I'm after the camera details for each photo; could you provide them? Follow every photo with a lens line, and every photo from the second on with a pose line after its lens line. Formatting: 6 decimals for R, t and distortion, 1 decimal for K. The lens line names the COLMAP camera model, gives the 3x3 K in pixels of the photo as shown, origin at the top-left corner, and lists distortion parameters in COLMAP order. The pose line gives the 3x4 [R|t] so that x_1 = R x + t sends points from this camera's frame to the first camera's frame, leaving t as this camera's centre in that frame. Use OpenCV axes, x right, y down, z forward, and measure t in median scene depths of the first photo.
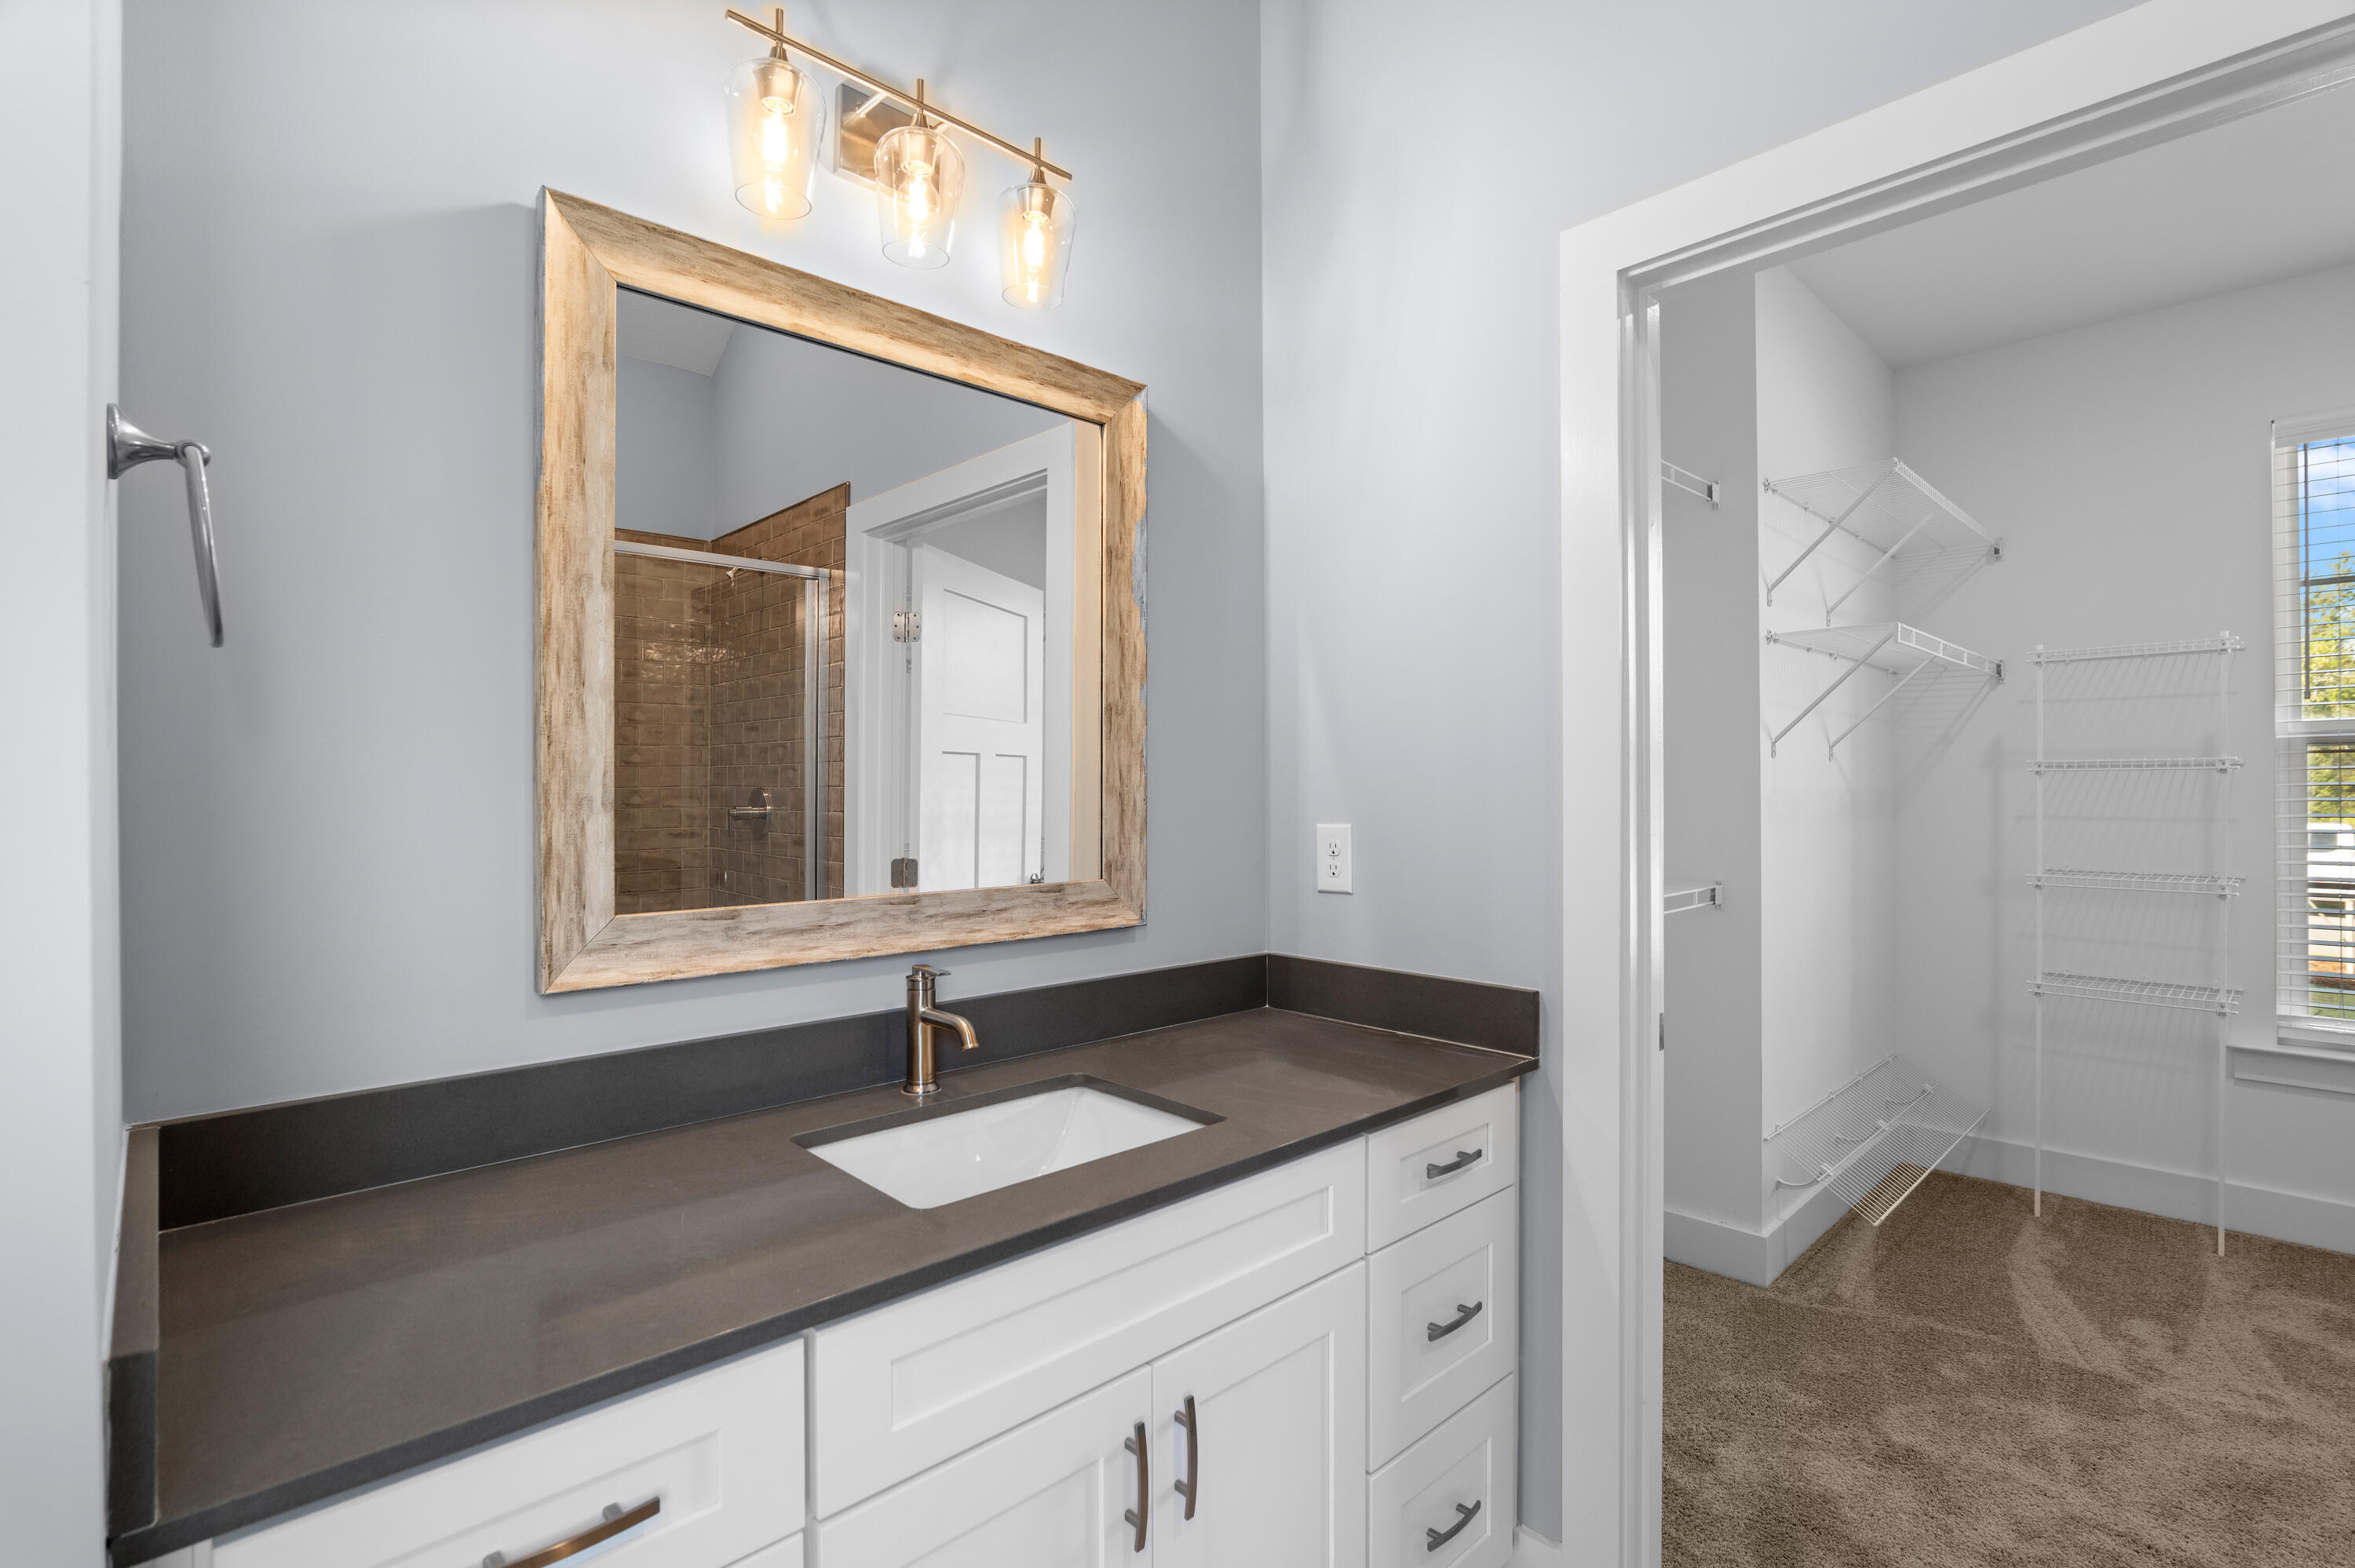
lens RADIAL K [[1119.8, 0, 1180.4], [0, 1119.8, 792.8], [0, 0, 1]] dist [-0.018695, 0.004410]
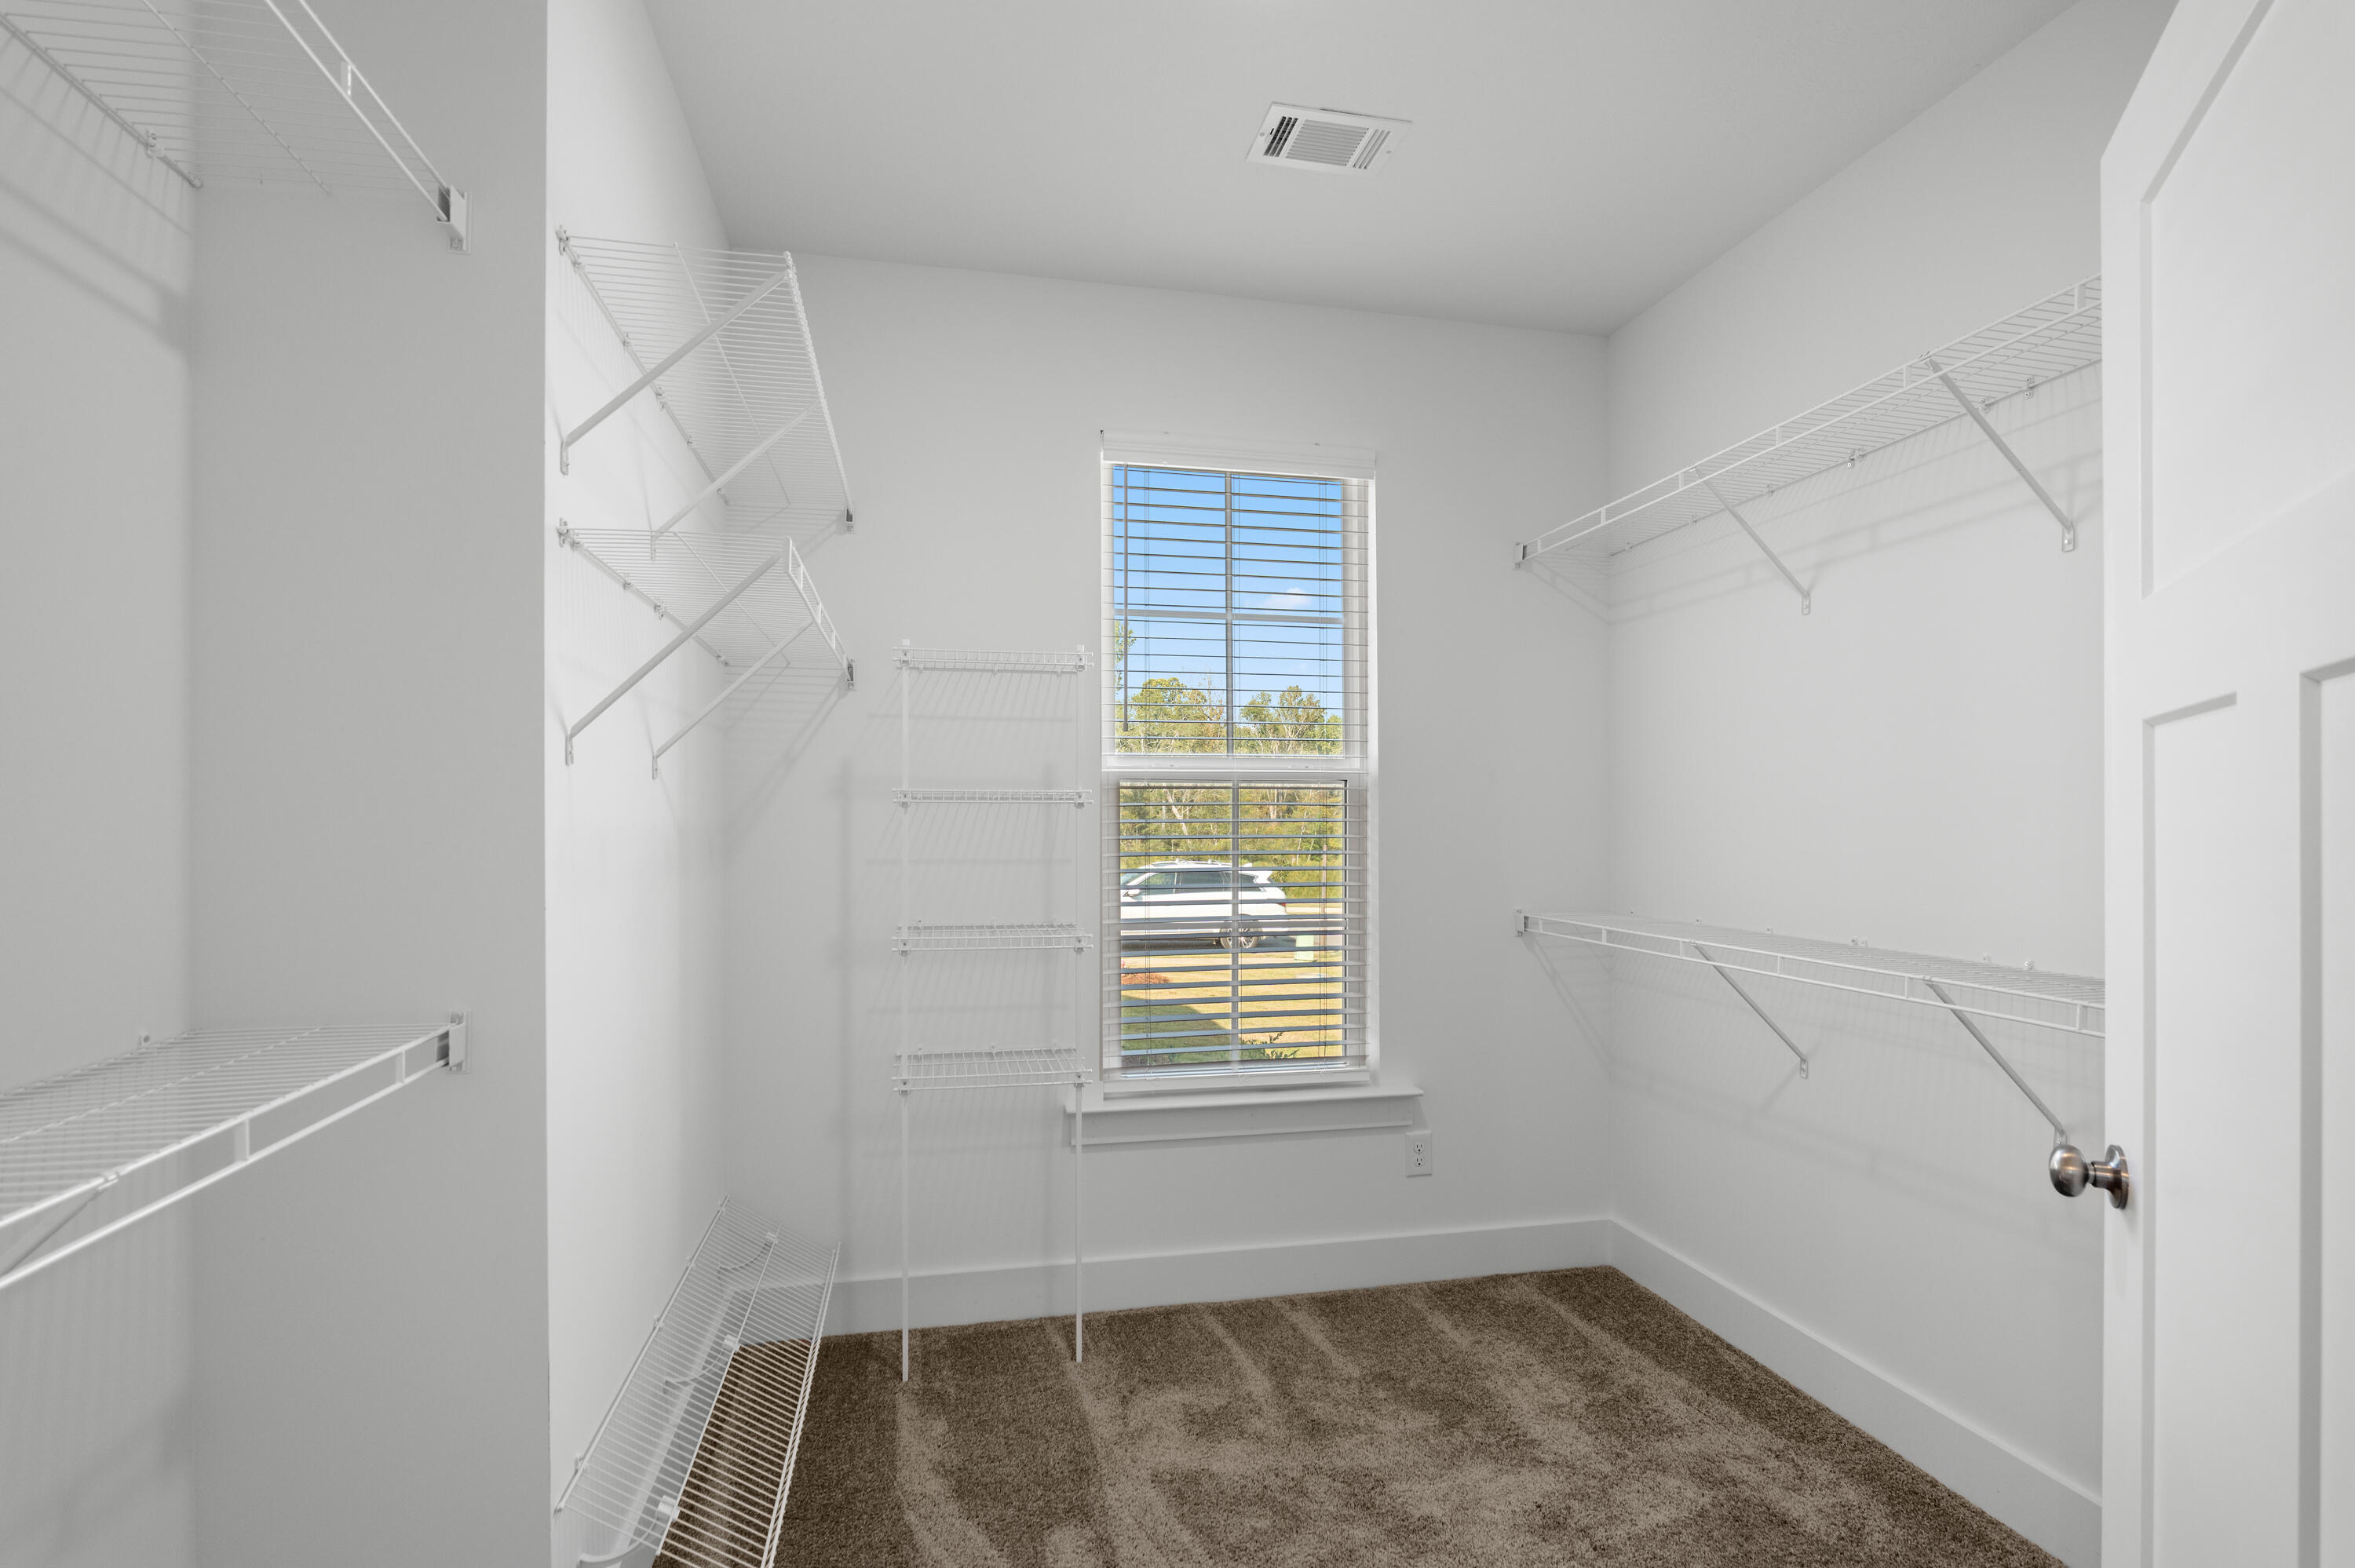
lens RADIAL K [[1119.8, 0, 1165.3], [0, 1119.8, 822.3], [0, 0, 1]] dist [-0.018695, 0.004410]
pose [[0.535341, 0.004636, 0.844623, 0.228330], [-0.001298, 0.999988, -0.004666, -0.002512], [-0.844635, 0.001401, 0.535341, 0.459699]]
